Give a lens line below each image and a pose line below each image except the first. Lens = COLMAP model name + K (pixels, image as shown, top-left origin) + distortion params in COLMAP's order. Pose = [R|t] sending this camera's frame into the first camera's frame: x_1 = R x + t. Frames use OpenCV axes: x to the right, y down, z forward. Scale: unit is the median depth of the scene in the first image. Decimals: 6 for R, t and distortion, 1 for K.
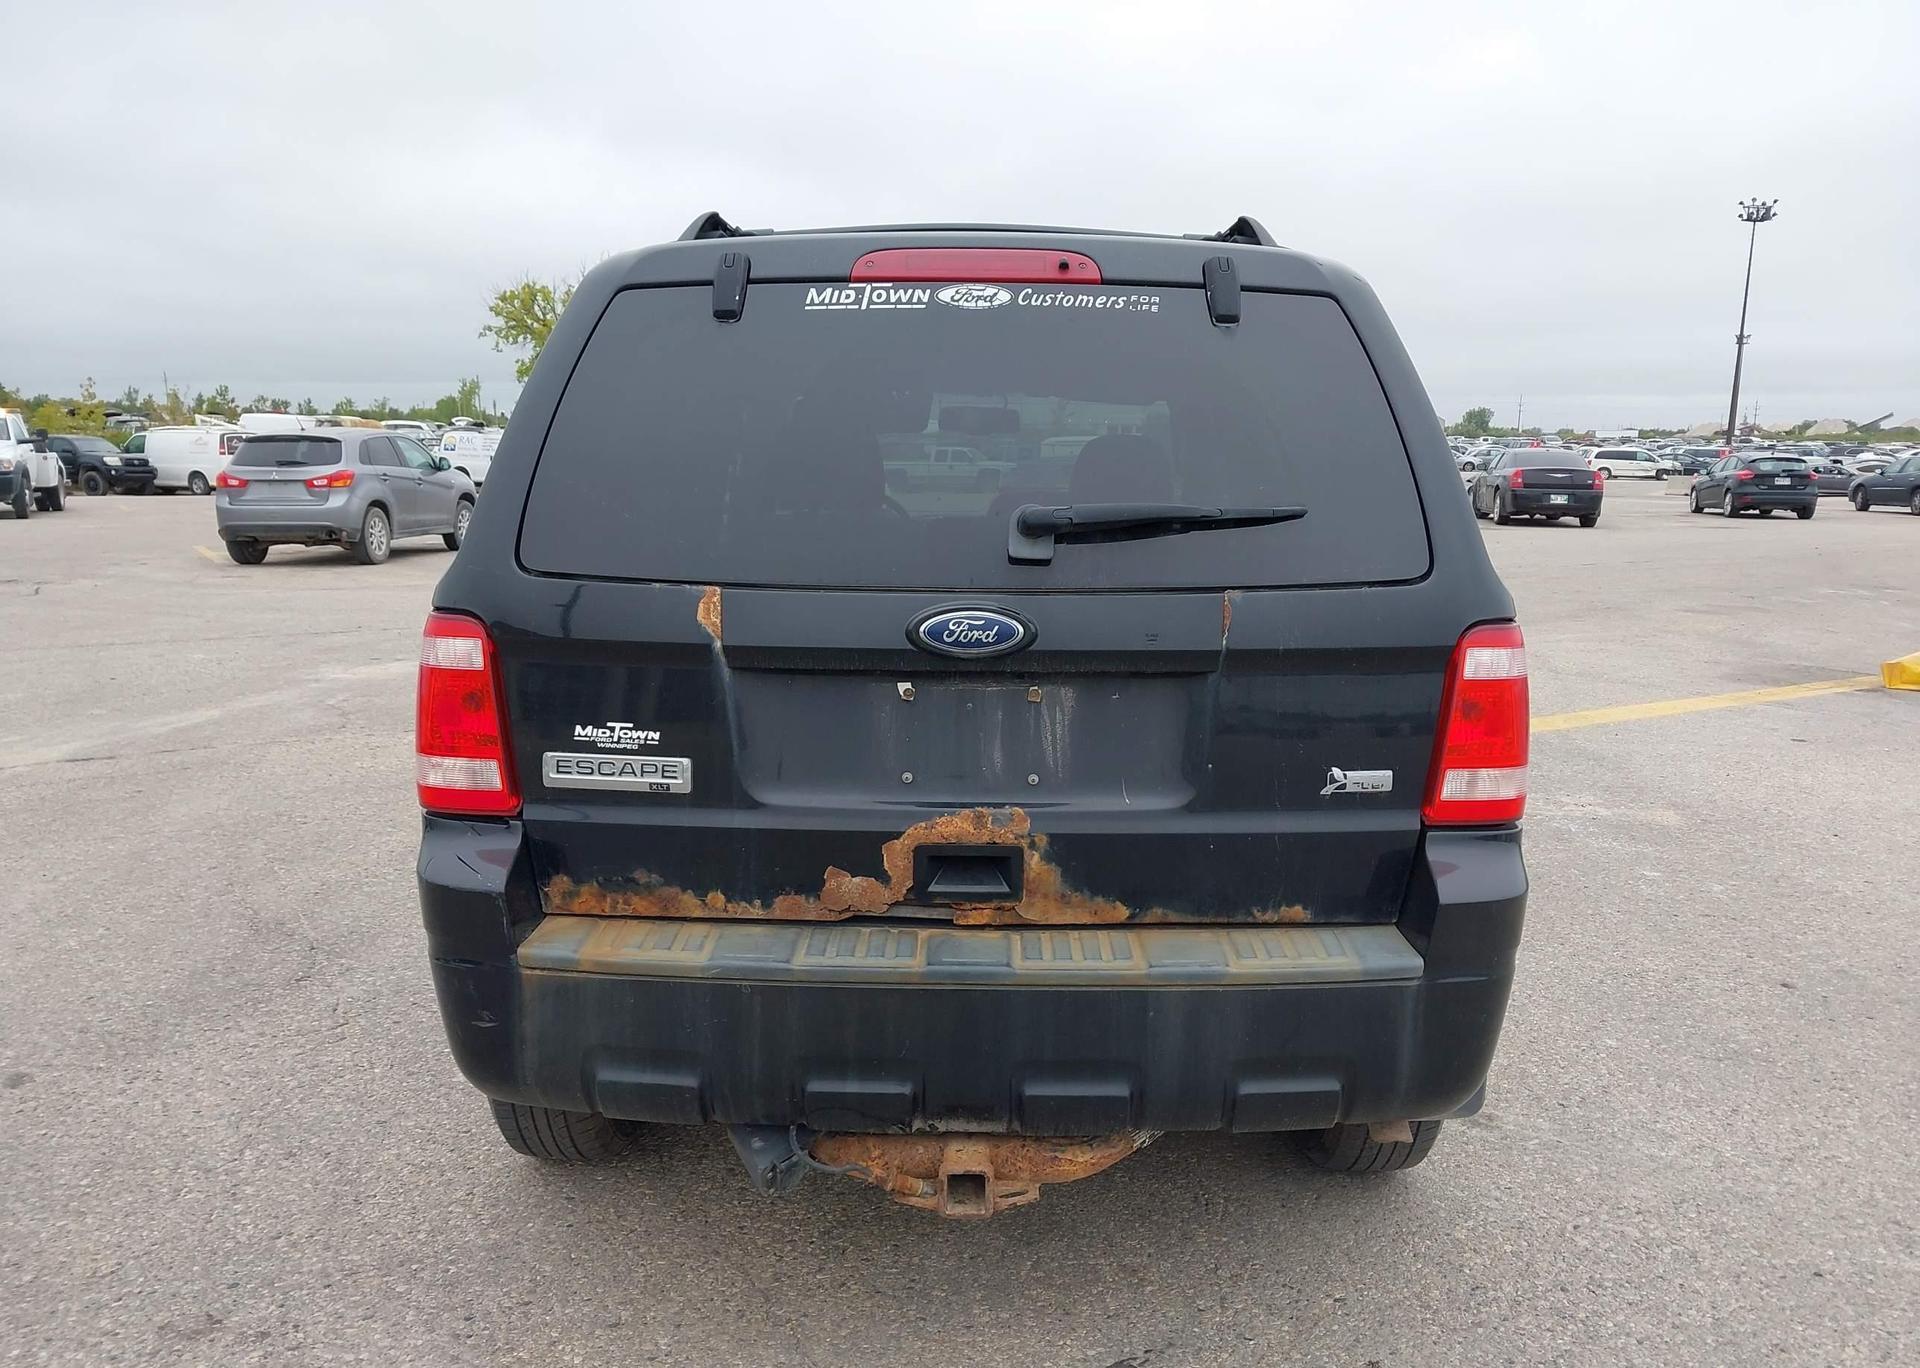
lens RADIAL K [[1550.0, 0, 965.2], [0, 1550.0, 682.9], [0, 0, 1]] dist [0.036778, -0.055550]
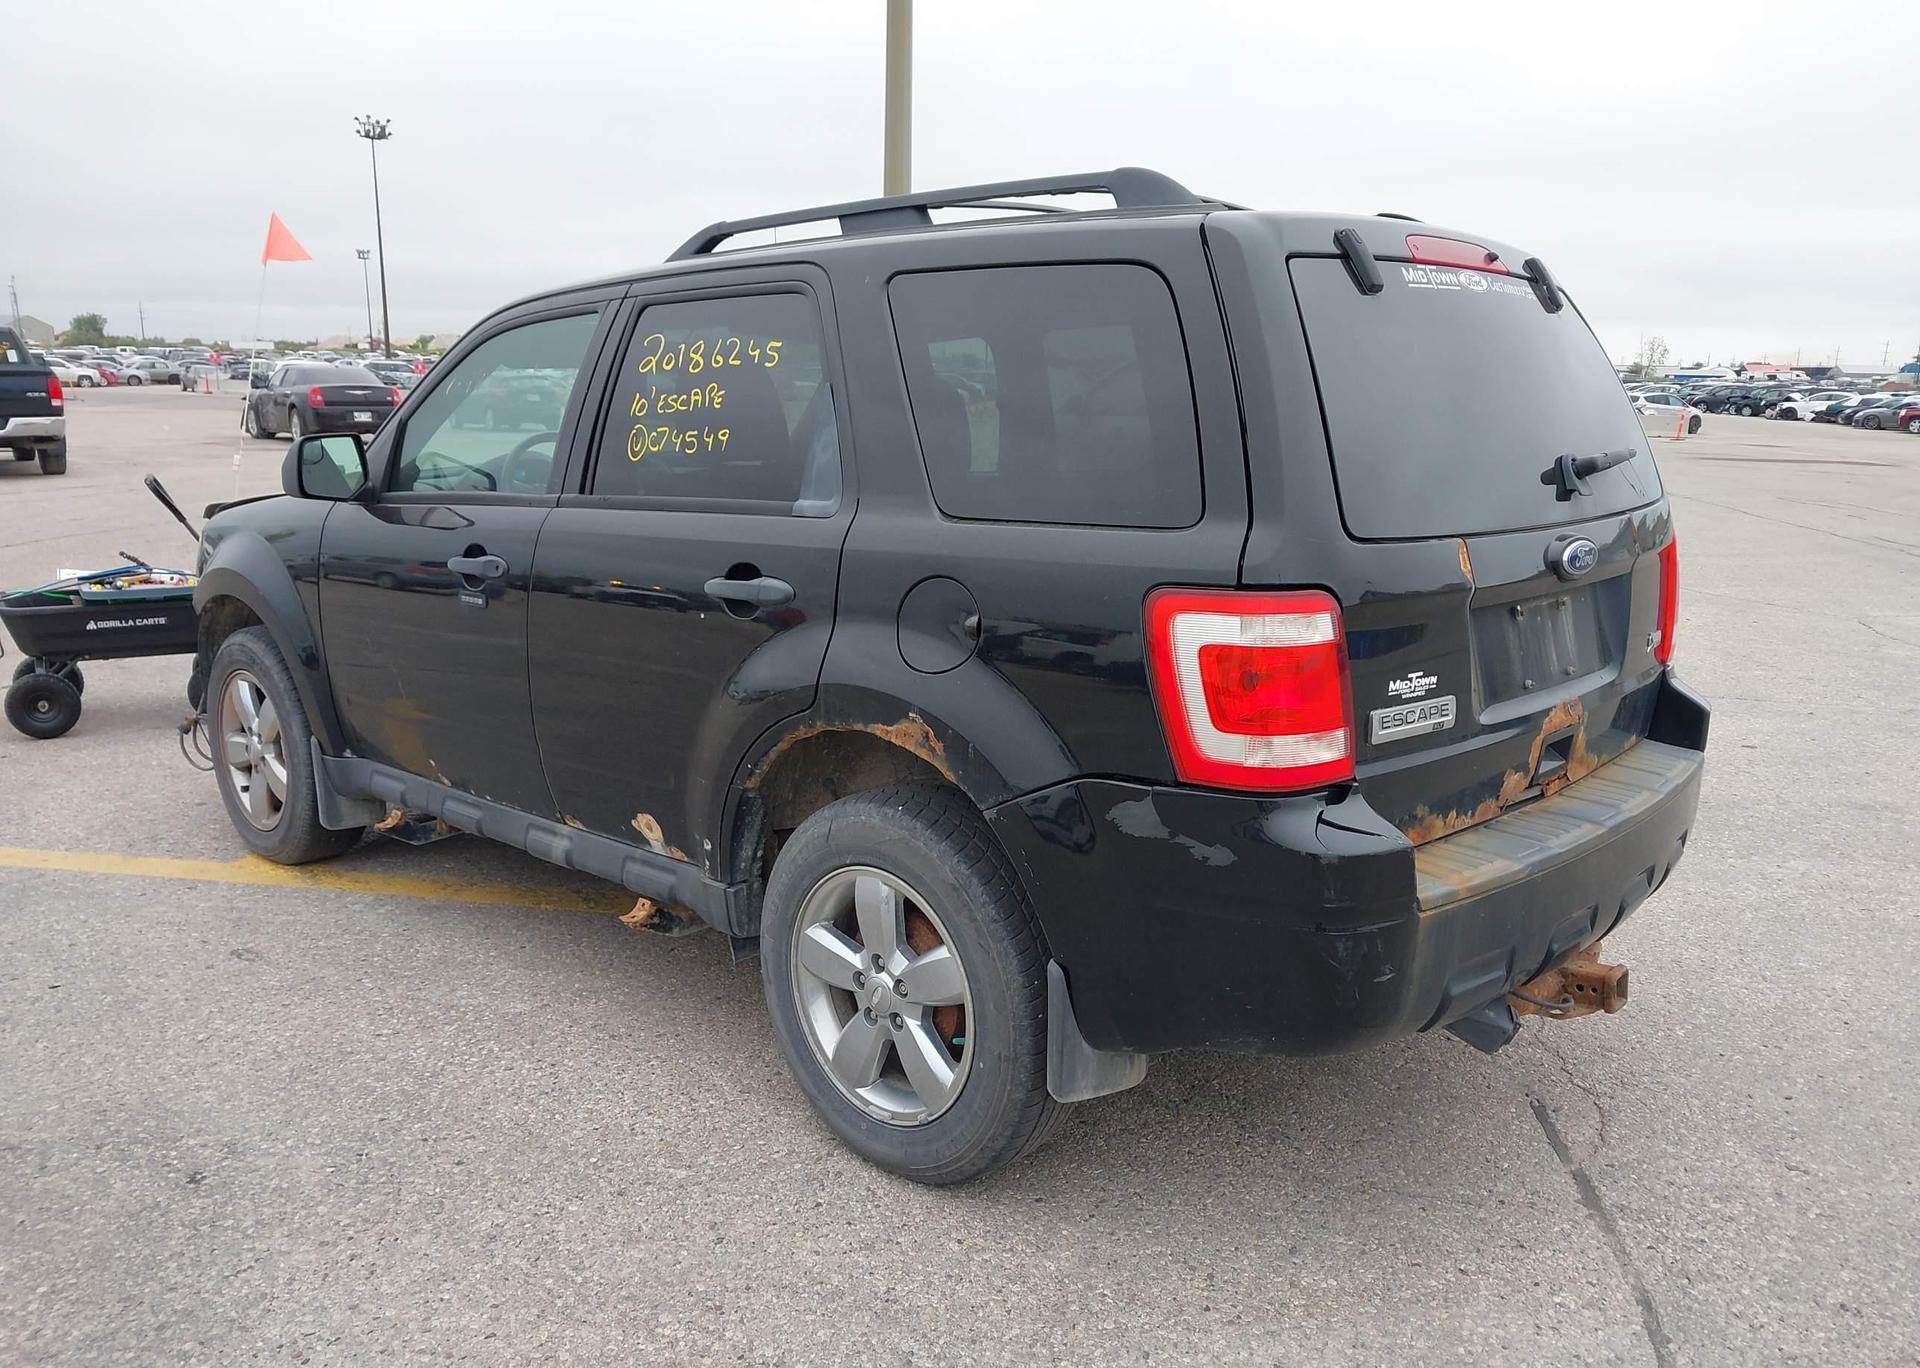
lens RADIAL K [[1564.3, 0, 968.7], [0, 1564.3, 684.9], [0, 0, 1]] dist [0.006397, 0.001543]
pose [[0.674967, -0.143259, 0.723807, -0.089833], [0.103113, 0.989658, 0.099722, -0.007836], [-0.730607, 0.007325, 0.682758, 0.035865]]
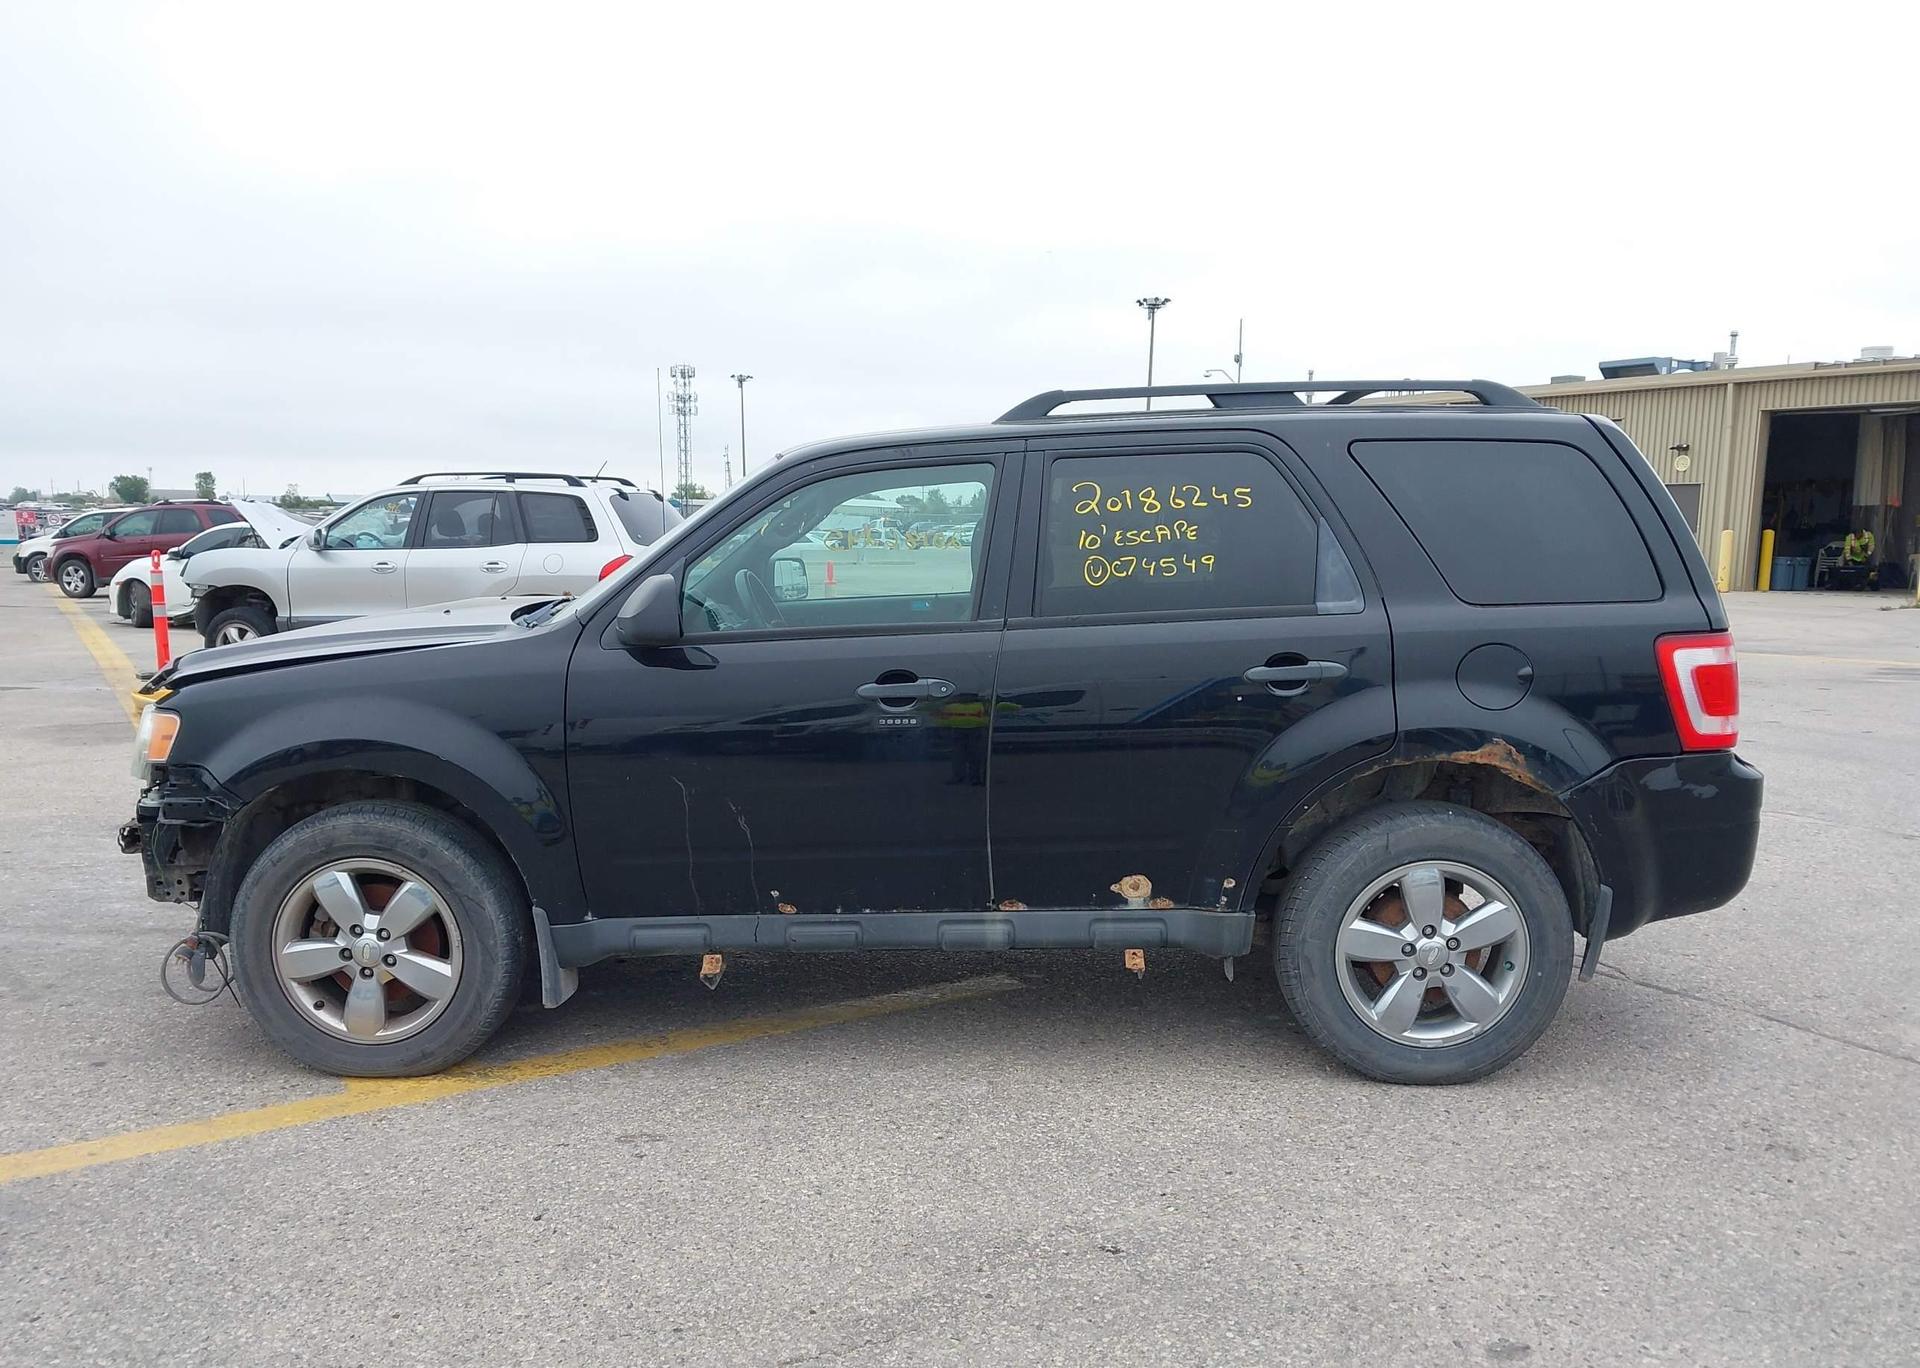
lens RADIAL K [[1513.9, 0, 922.4], [0, 1513.9, 680.3], [0, 0, 1]] dist [0.100021, -0.160310]
pose [[0.016401, -0.105612, 0.994272, -0.148170], [0.148999, 0.983561, 0.102016, -0.021141], [-0.988701, 0.146472, 0.031867, 0.131411]]
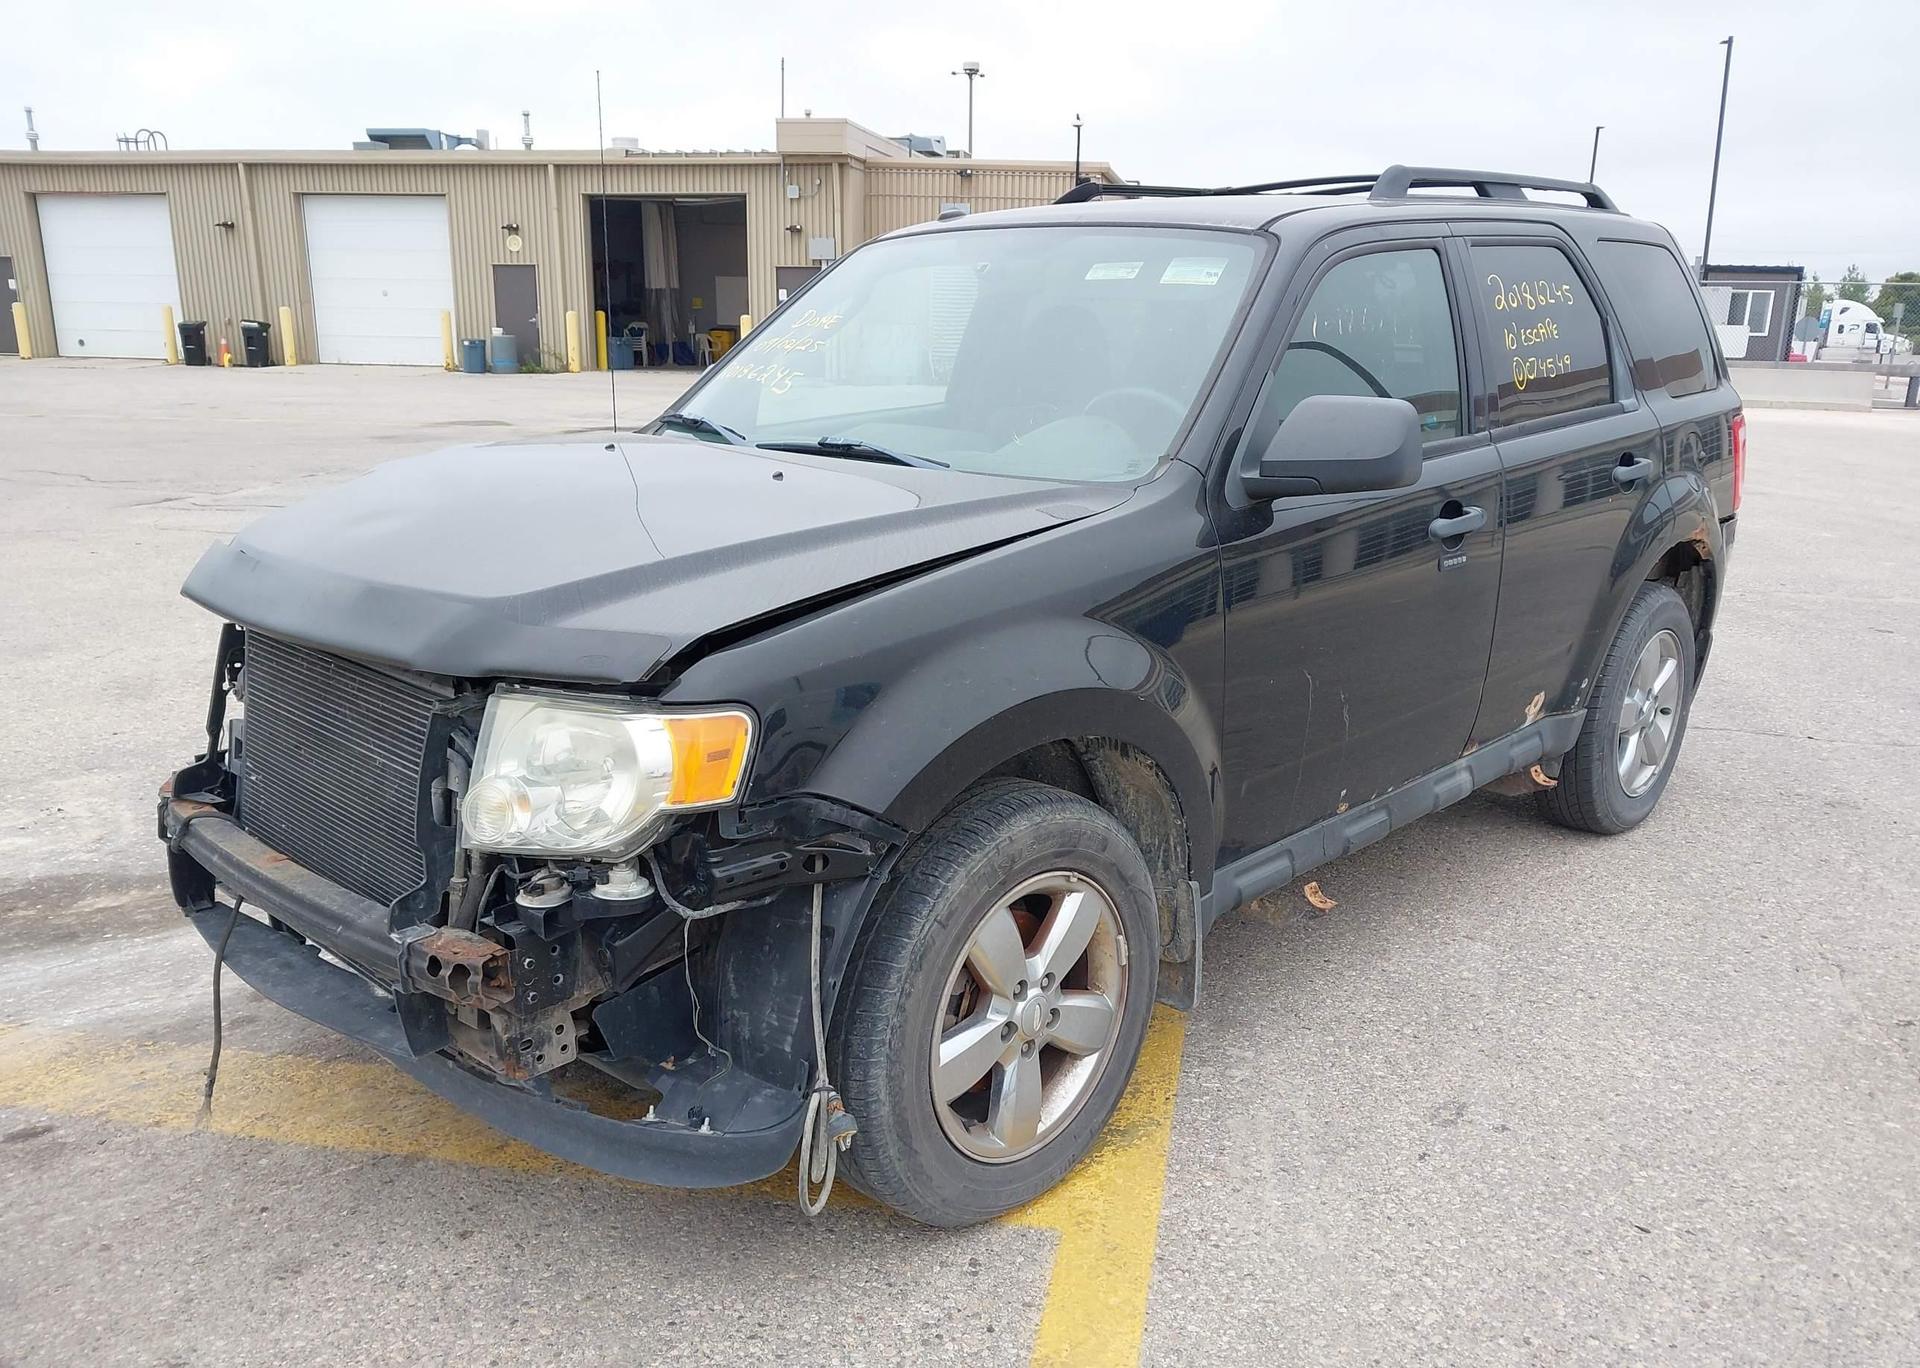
lens RADIAL K [[1561.3, 0, 977.2], [0, 1561.3, 695.0], [0, 0, 1]] dist [0.006079, 0.004762]
pose [[-0.731410, -0.173648, 0.659458, -0.078492], [0.091259, 0.933414, 0.347002, -0.036492], [-0.675804, 0.313982, -0.666862, 0.229245]]
